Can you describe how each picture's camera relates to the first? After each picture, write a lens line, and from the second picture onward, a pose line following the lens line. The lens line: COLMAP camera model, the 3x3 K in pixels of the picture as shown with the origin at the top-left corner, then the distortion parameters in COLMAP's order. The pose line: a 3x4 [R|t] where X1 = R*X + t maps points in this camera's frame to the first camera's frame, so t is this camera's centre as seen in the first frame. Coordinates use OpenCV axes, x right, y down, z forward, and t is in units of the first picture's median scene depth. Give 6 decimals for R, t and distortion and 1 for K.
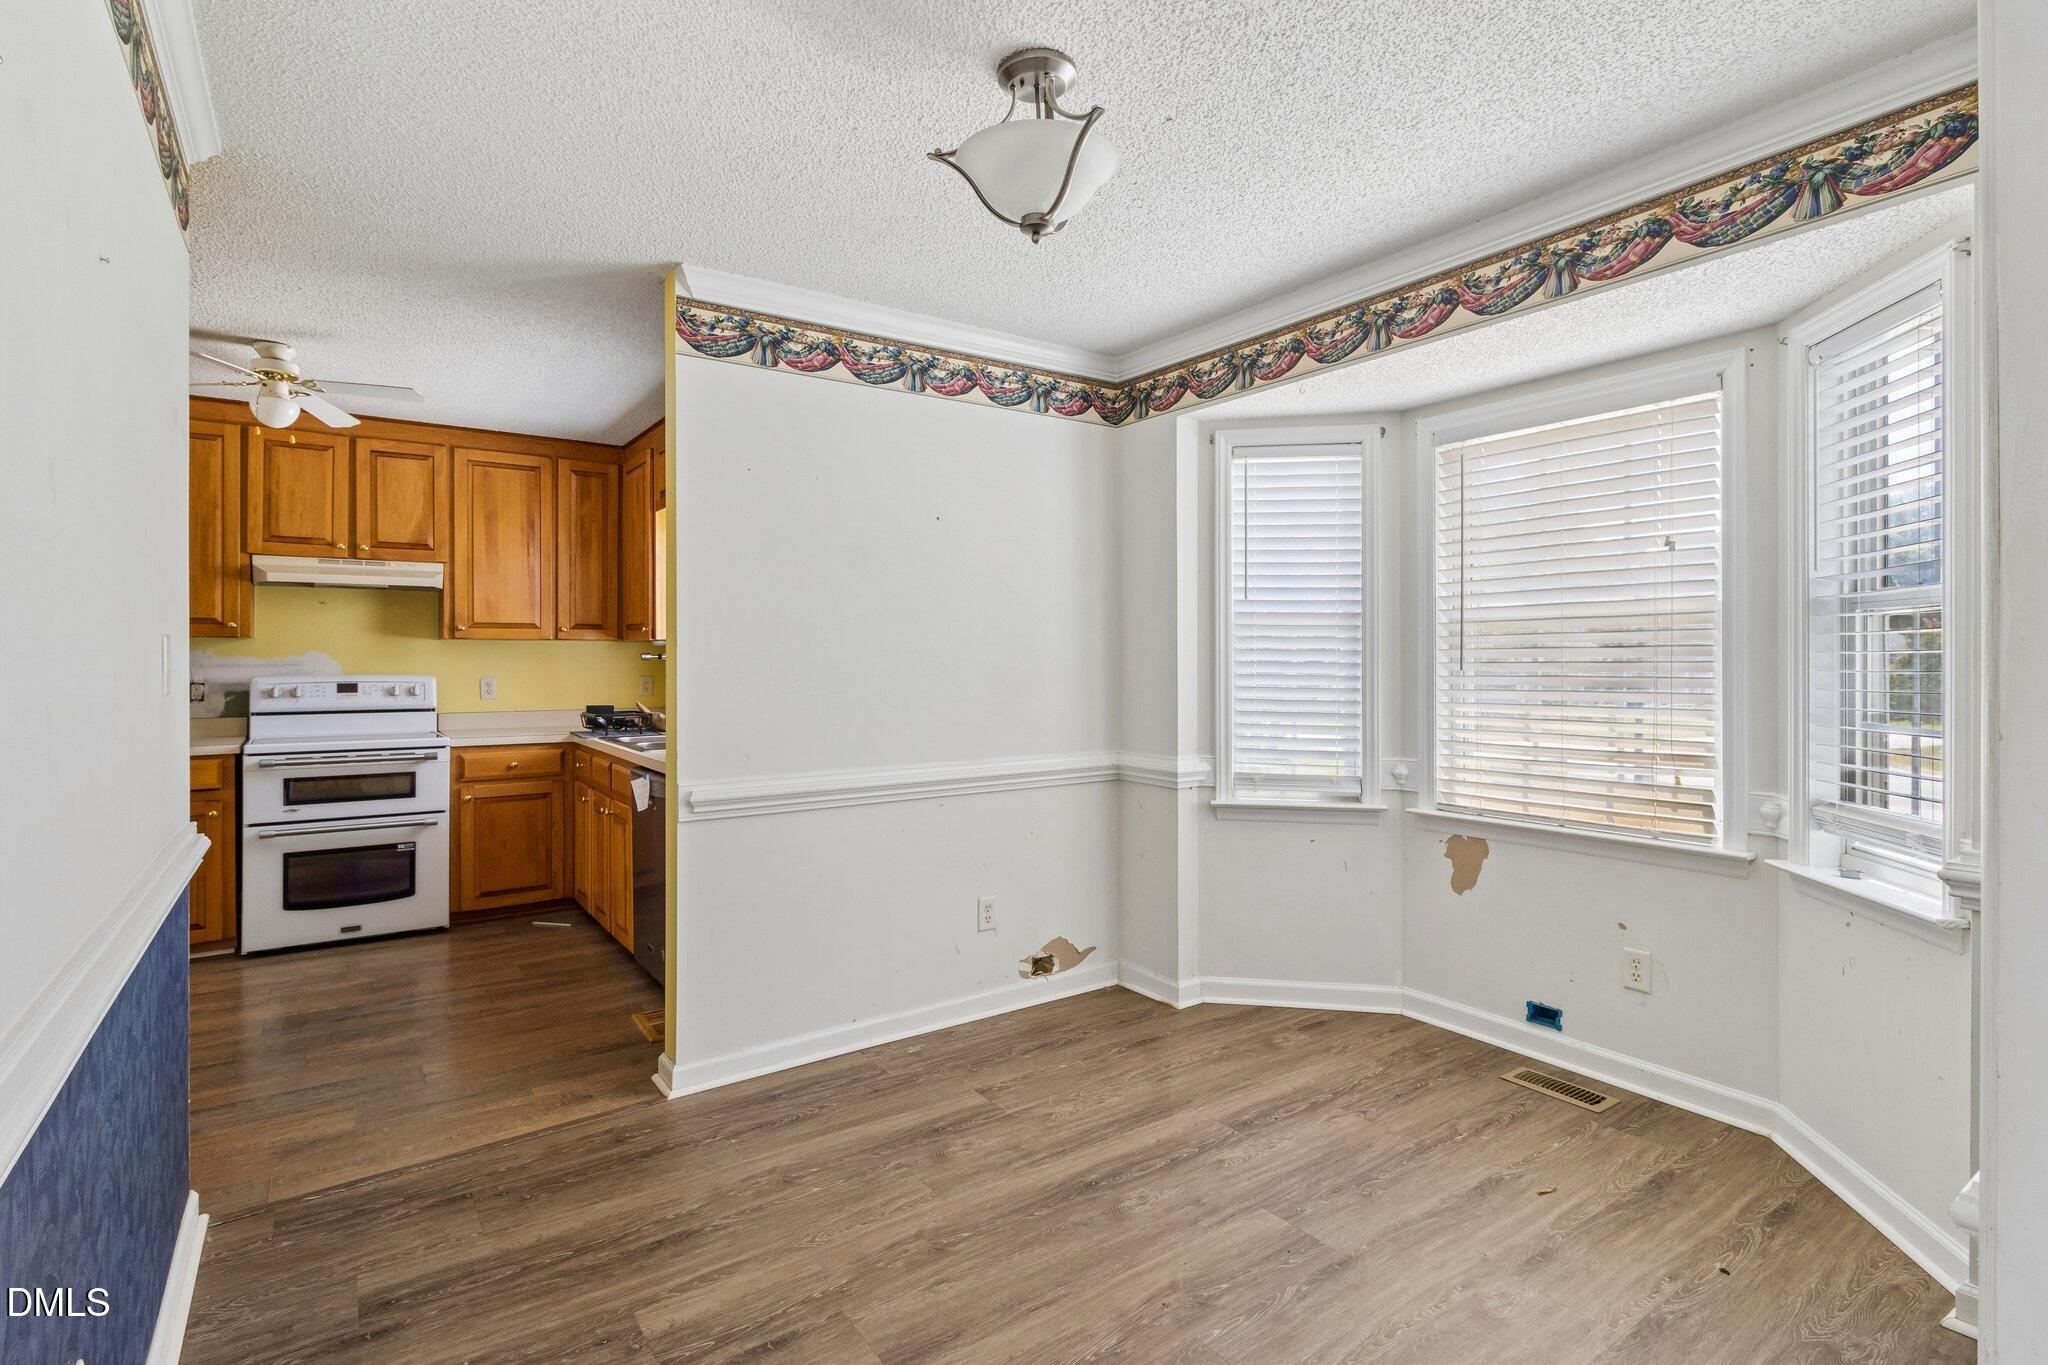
lens RADIAL K [[990.8, 0, 1021.5], [0, 990.8, 657.4], [0, 0, 1]] dist [-0.000990, -0.000387]
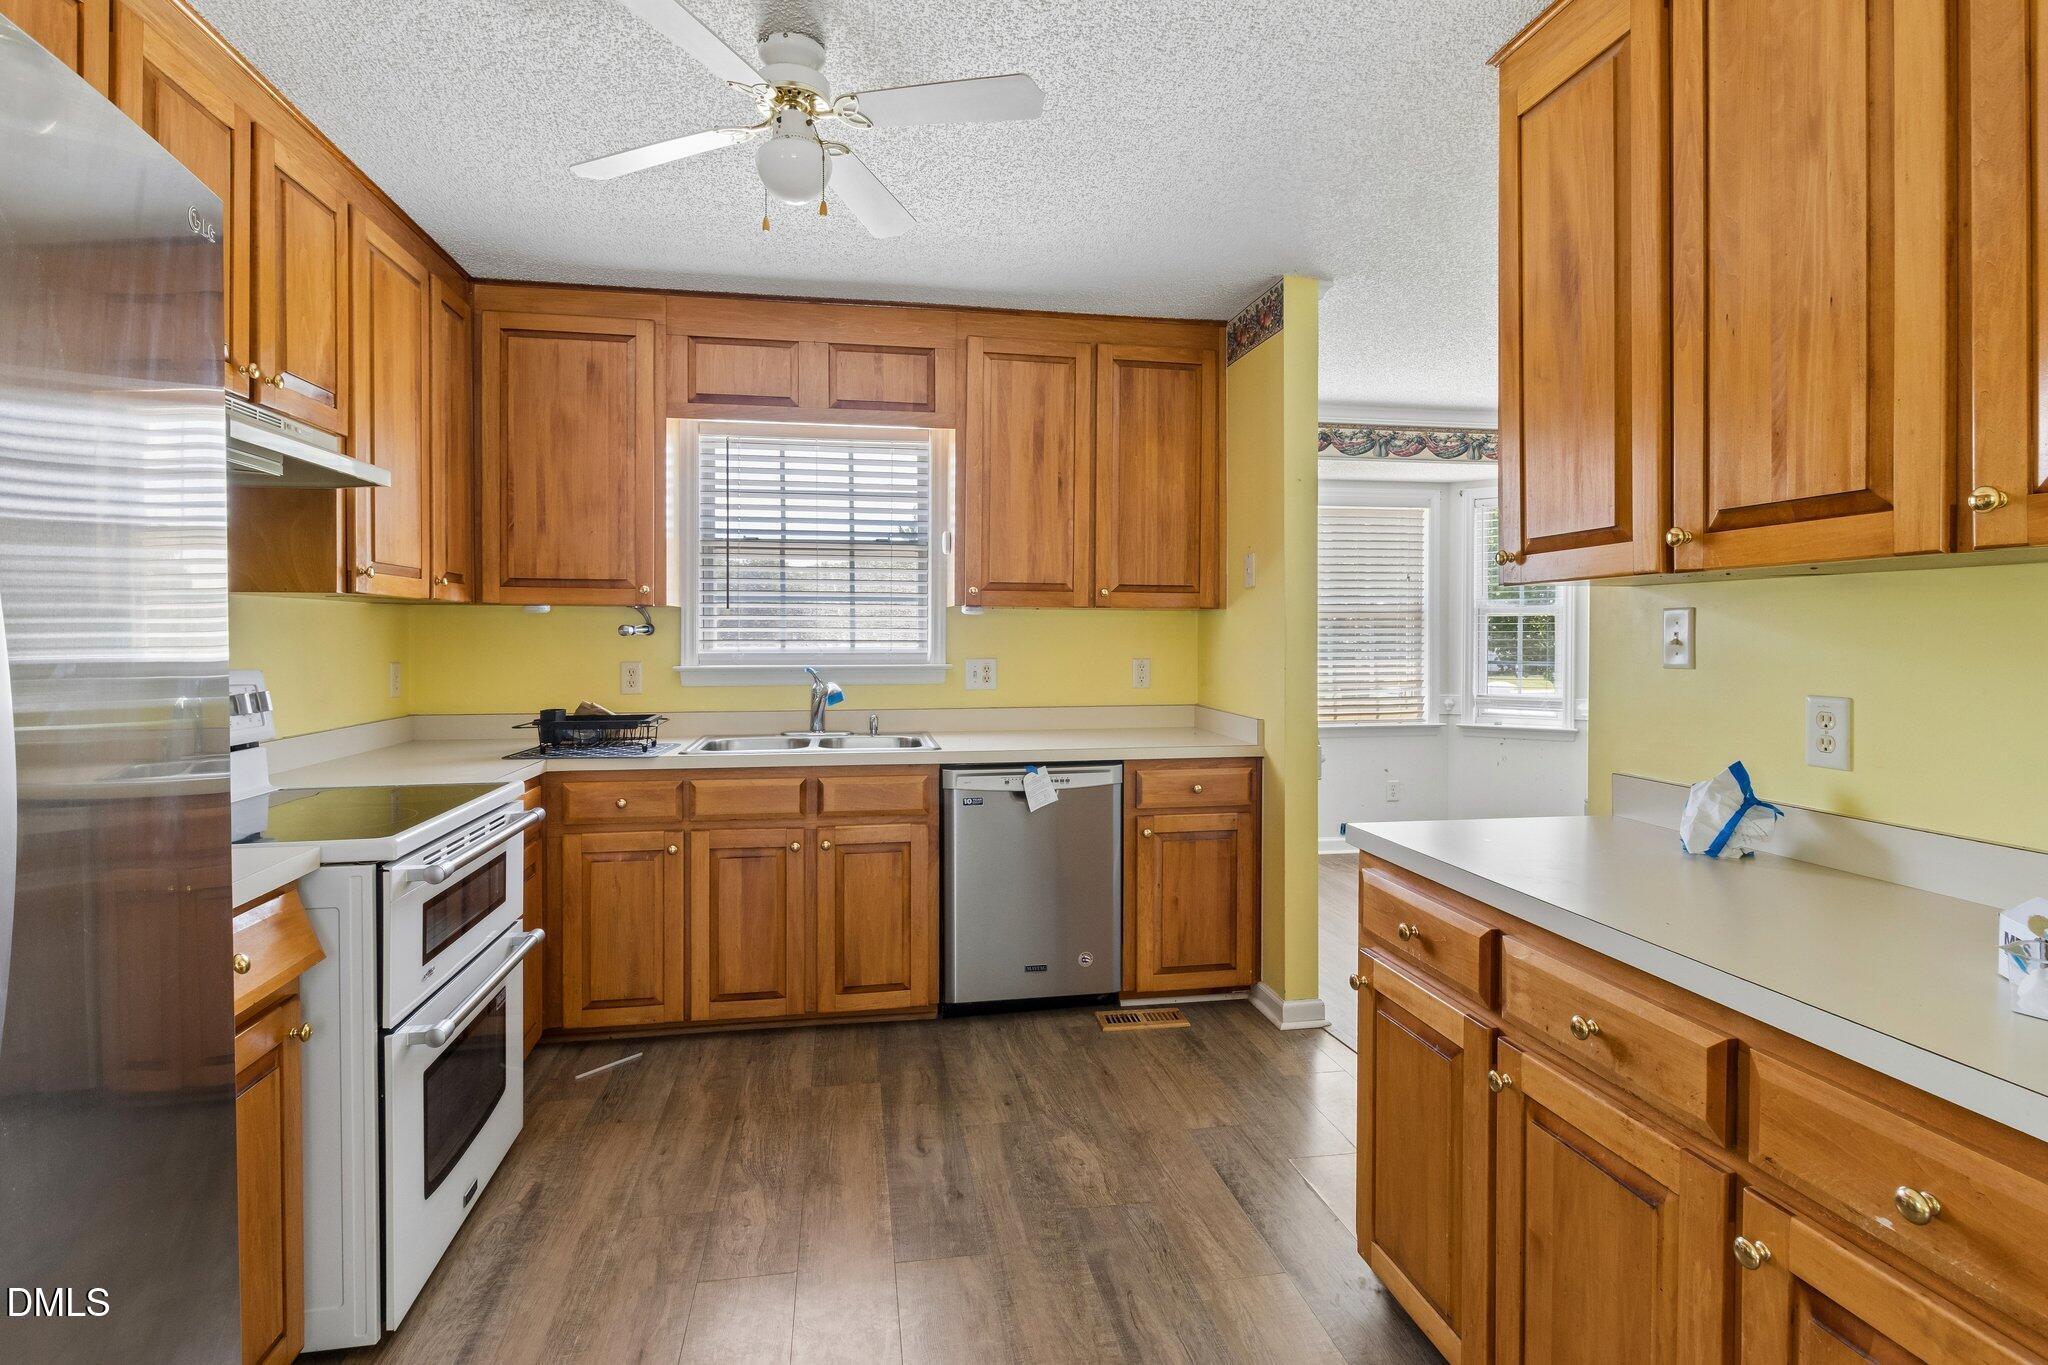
lens RADIAL K [[1010.1, 0, 1028.8], [0, 1010.1, 635.0], [0, 0, 1]] dist [-0.001382, -0.000647]
pose [[0.416249, -0.002365, 0.909248, -0.928001], [-0.003741, 0.999984, 0.004314, -0.001434], [-0.909243, -0.005197, 0.416233, 0.502940]]
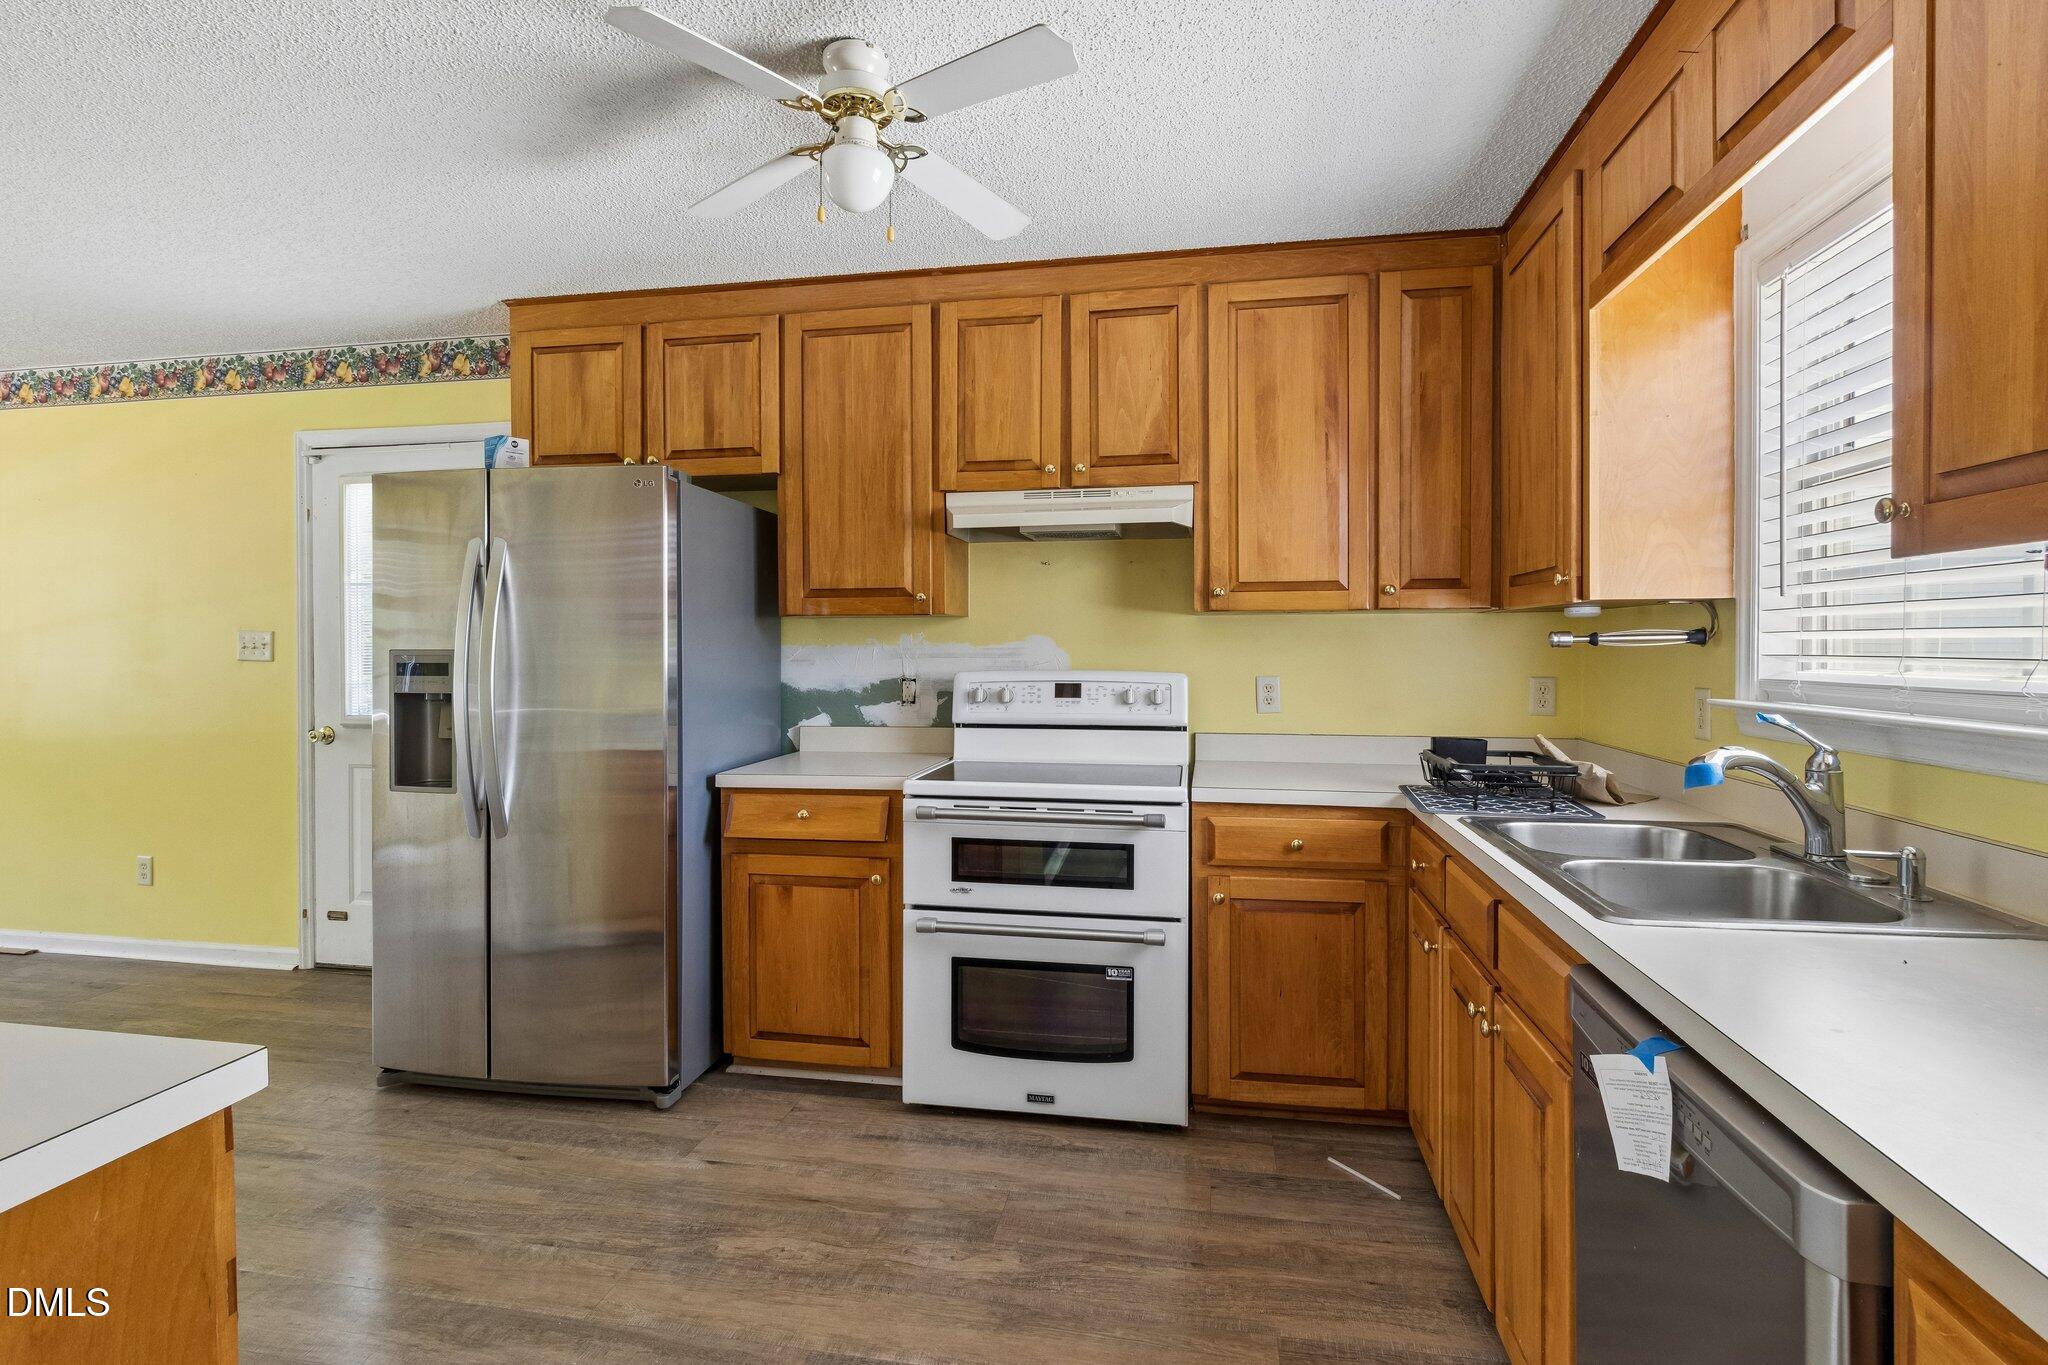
lens RADIAL K [[990.8, 0, 1021.5], [0, 990.8, 657.4], [0, 0, 1]] dist [-0.000990, -0.000387]
pose [[0.697792, 0.005433, -0.716280, -0.238193], [0.002760, 0.999943, 0.010273, 0.002394], [0.716295, -0.009146, 0.697737, 0.530663]]
